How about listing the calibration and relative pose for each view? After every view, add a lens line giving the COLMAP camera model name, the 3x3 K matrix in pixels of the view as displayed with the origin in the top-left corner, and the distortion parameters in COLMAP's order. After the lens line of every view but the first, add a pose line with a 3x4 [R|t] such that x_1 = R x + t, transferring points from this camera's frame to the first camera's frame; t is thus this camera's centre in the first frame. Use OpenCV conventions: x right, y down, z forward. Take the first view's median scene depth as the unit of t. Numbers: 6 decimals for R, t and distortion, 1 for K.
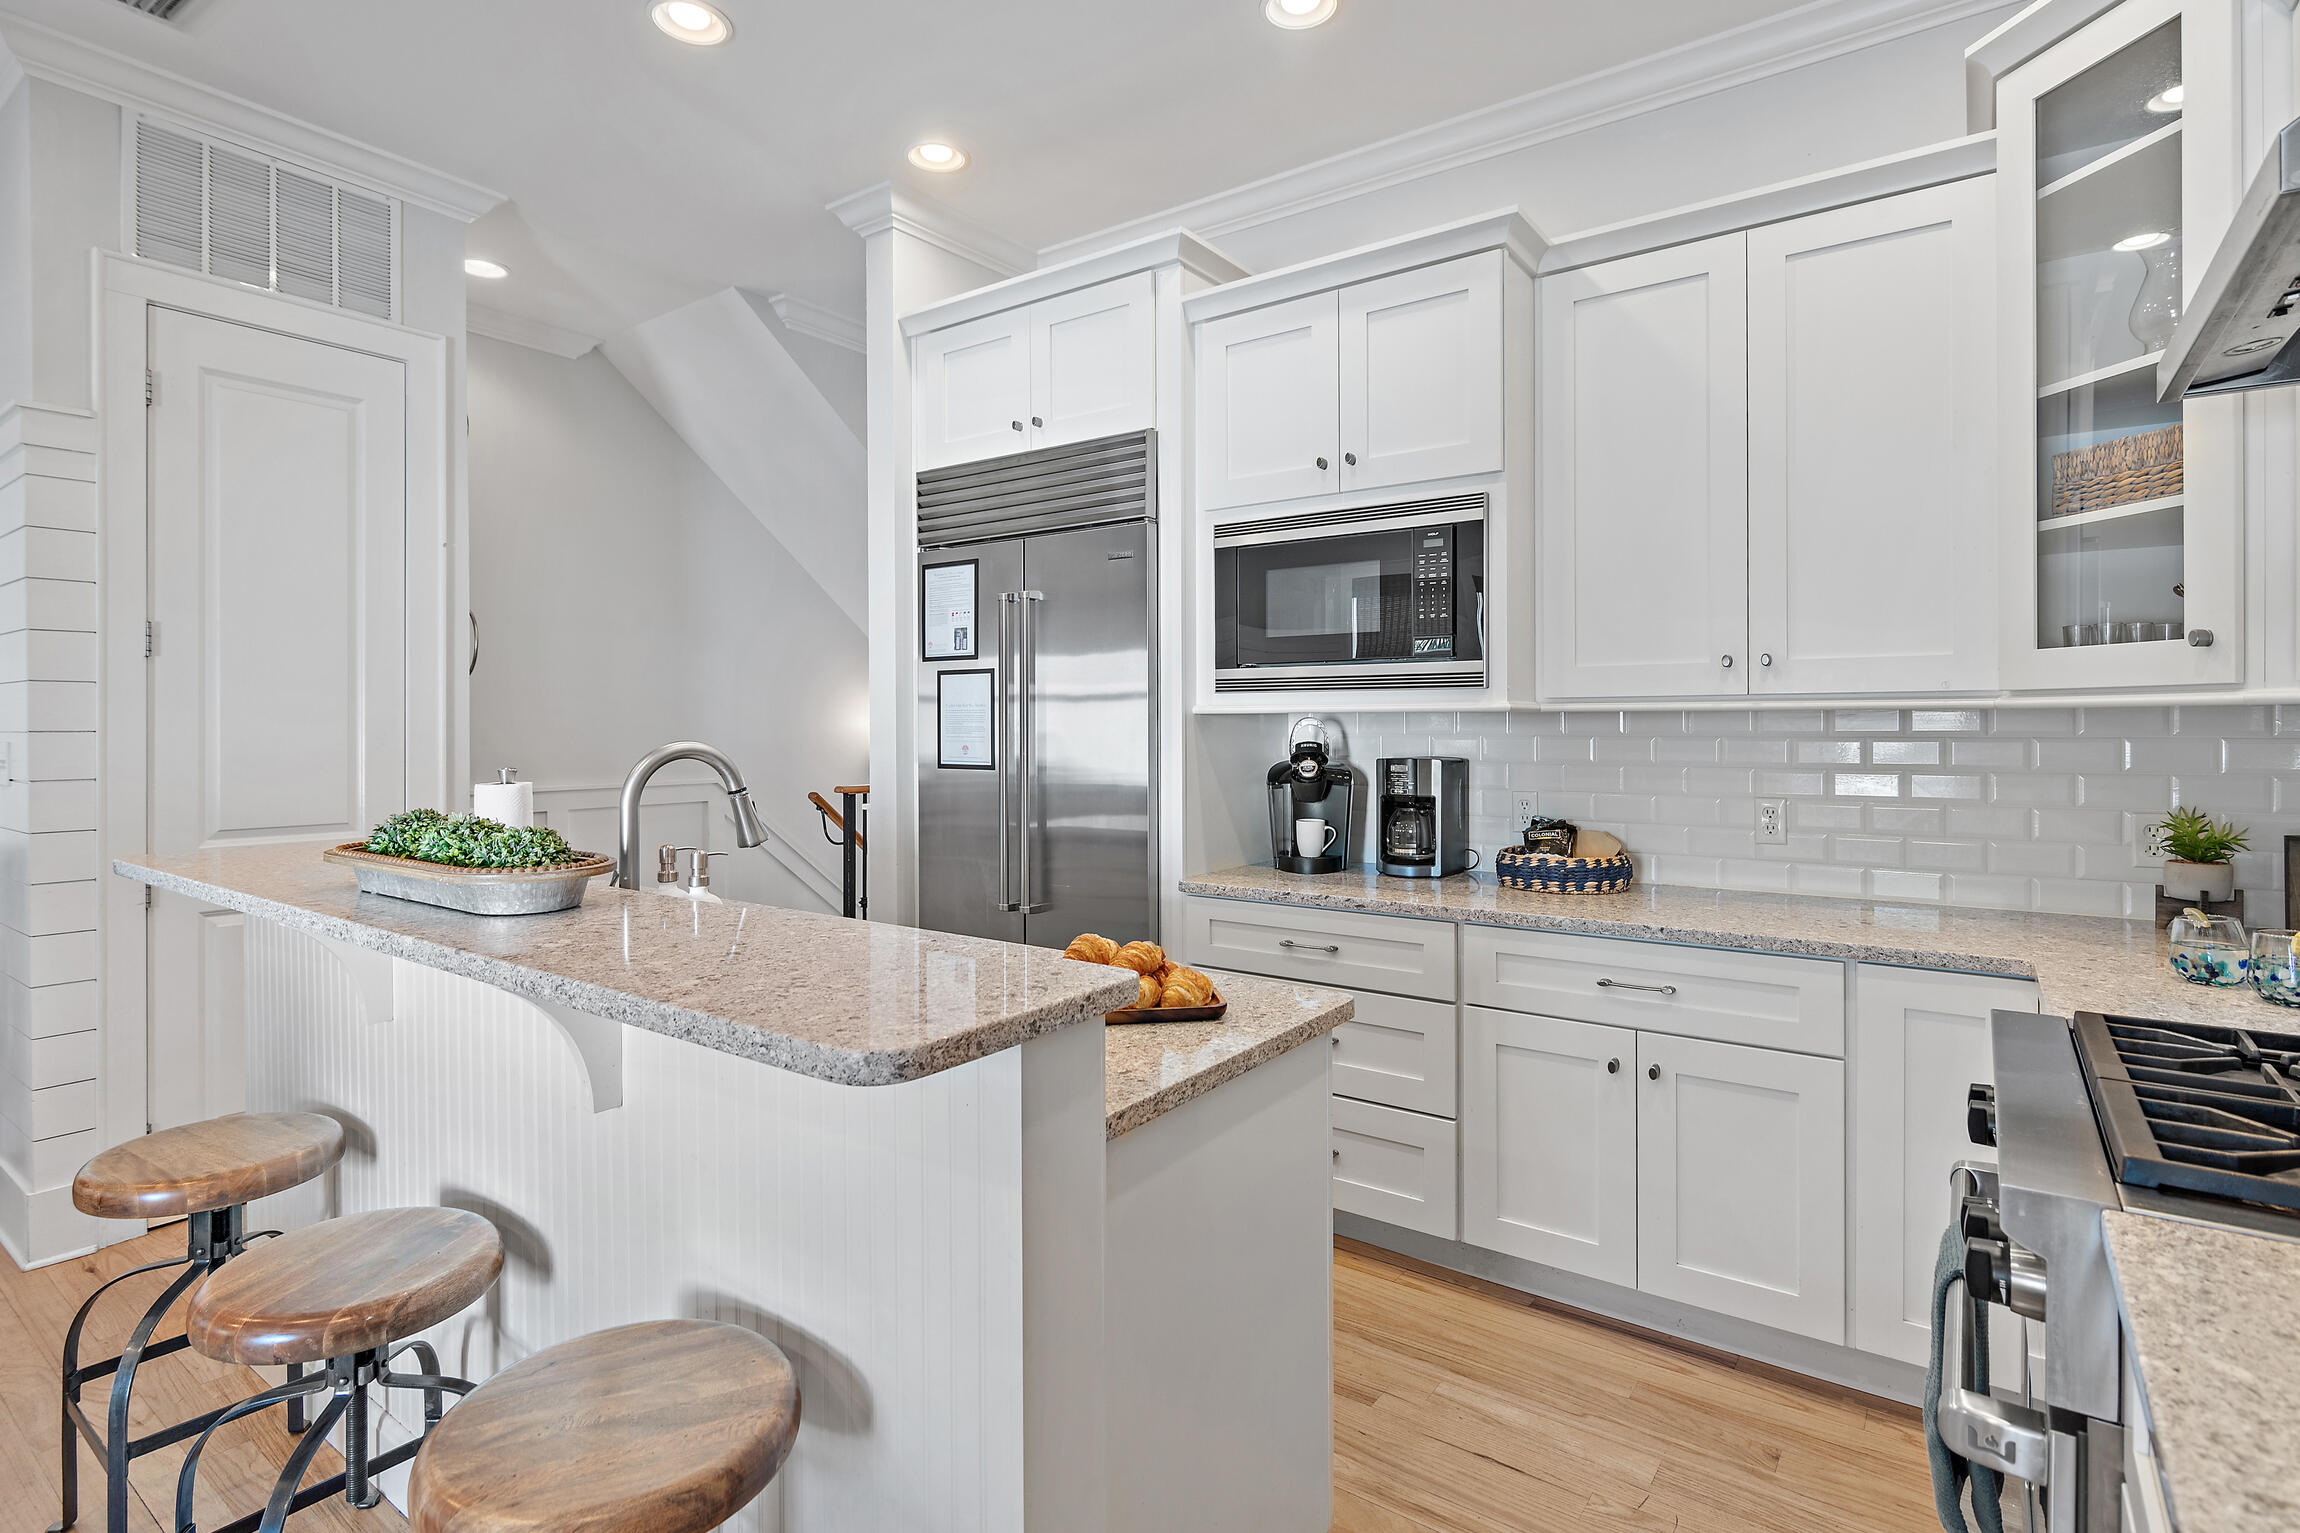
lens RADIAL K [[1142.1, 0, 1195.4], [0, 1142.1, 743.2], [0, 0, 1]] dist [0.003217, 0.001030]
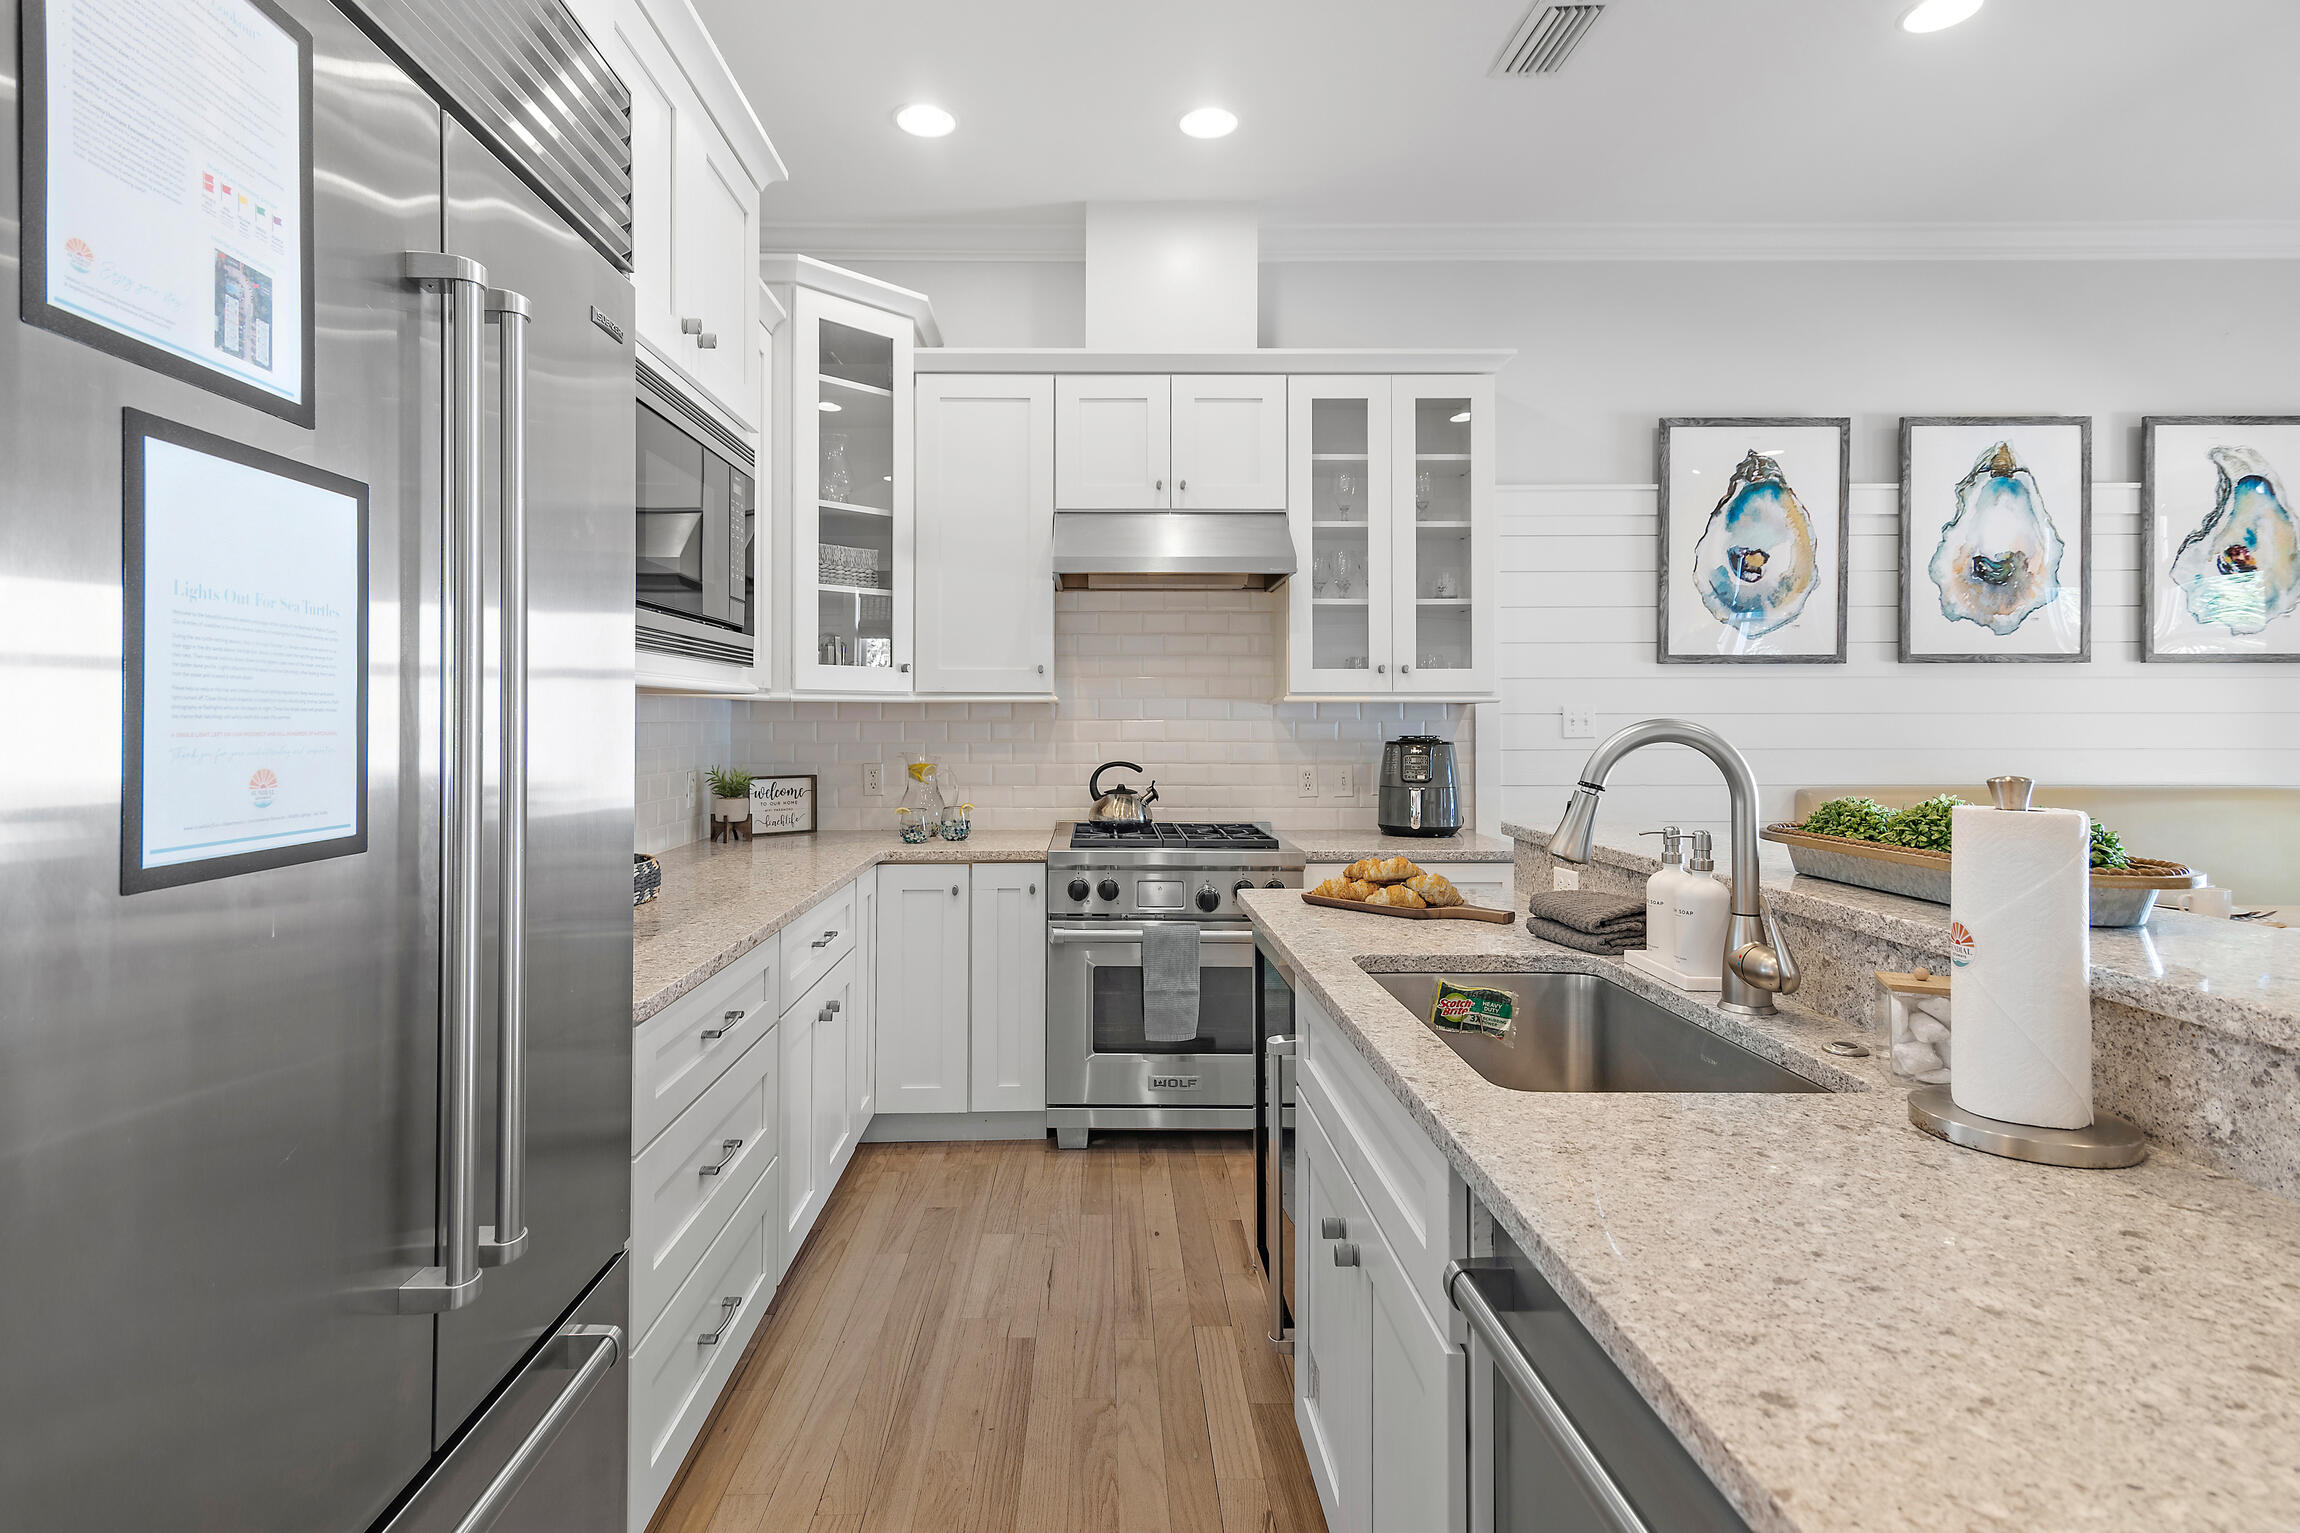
lens RADIAL K [[1142.1, 0, 1117.9], [0, 1142.1, 707.6], [0, 0, 1]] dist [0.003217, 0.001030]
pose [[-0.575655, 0.007132, 0.817662, -0.727396], [0.014252, 0.999898, 0.001312, -0.012599], [-0.817569, 0.012408, -0.575697, 1.447290]]
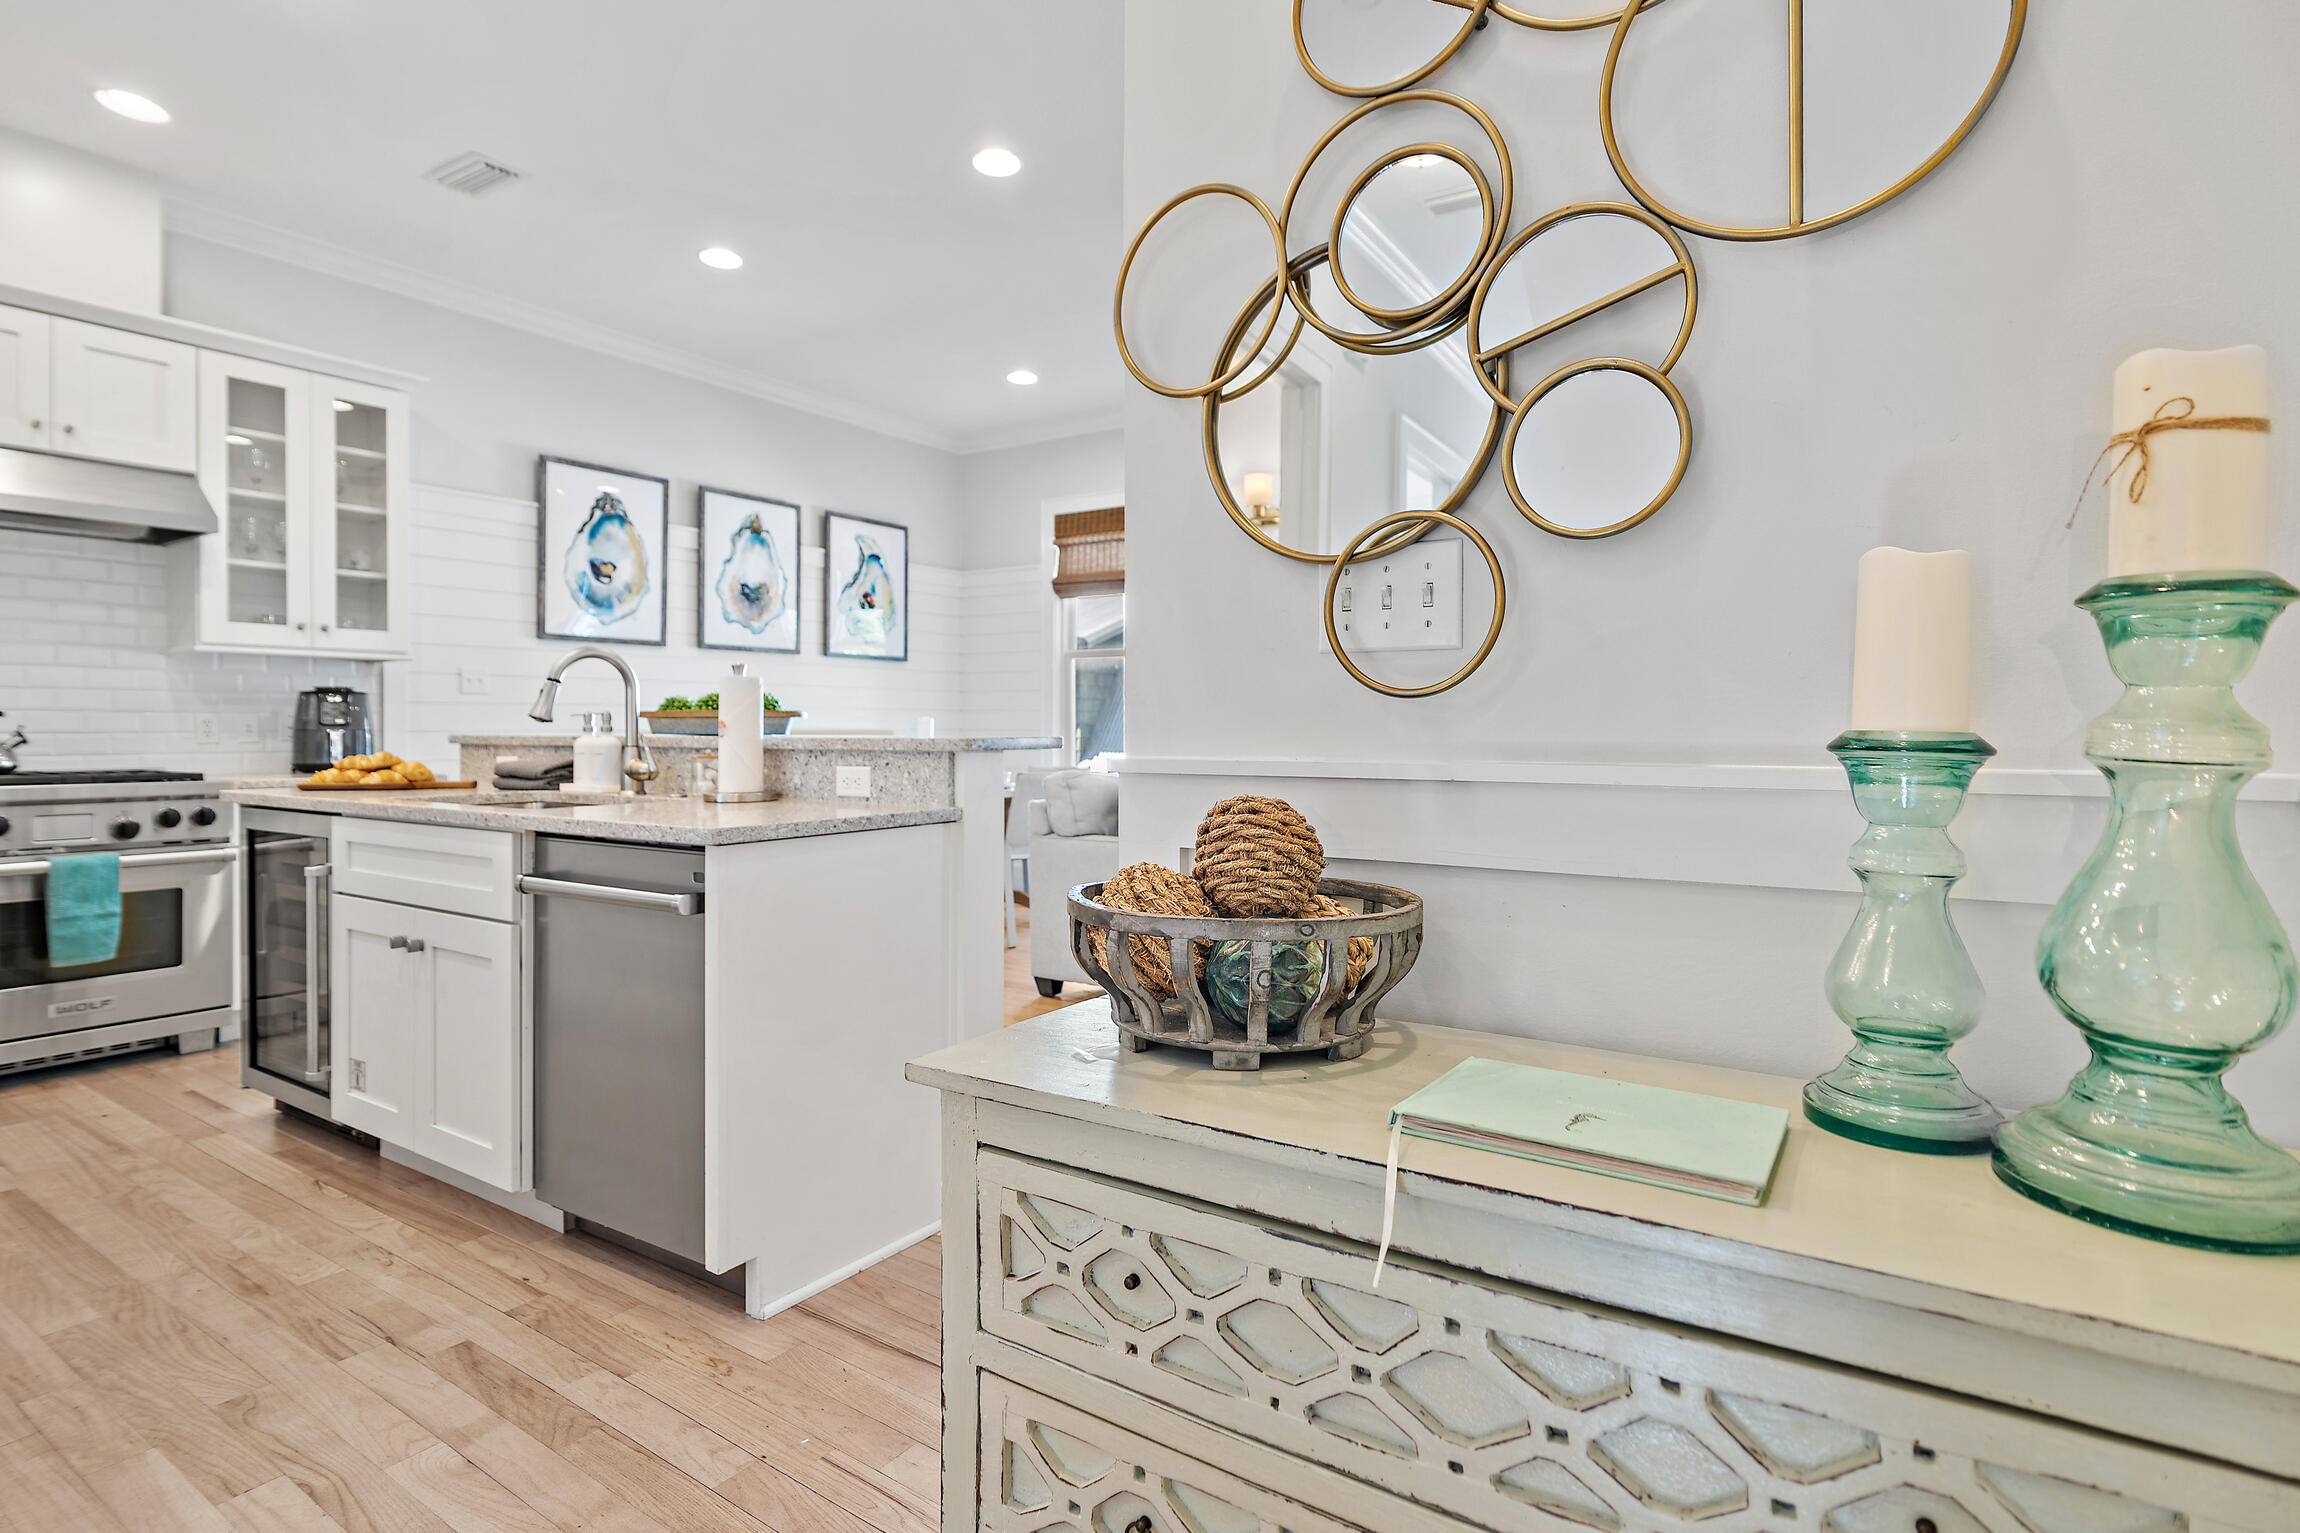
lens RADIAL K [[1142.1, 0, 1138.4], [0, 1142.1, 735.7], [0, 0, 1]] dist [0.003217, 0.001030]
pose [[-0.999928, -0.002692, -0.011673, -0.996211], [-0.003004, 0.999636, 0.026811, 0.074005], [0.011597, 0.026845, -0.999572, 2.184831]]
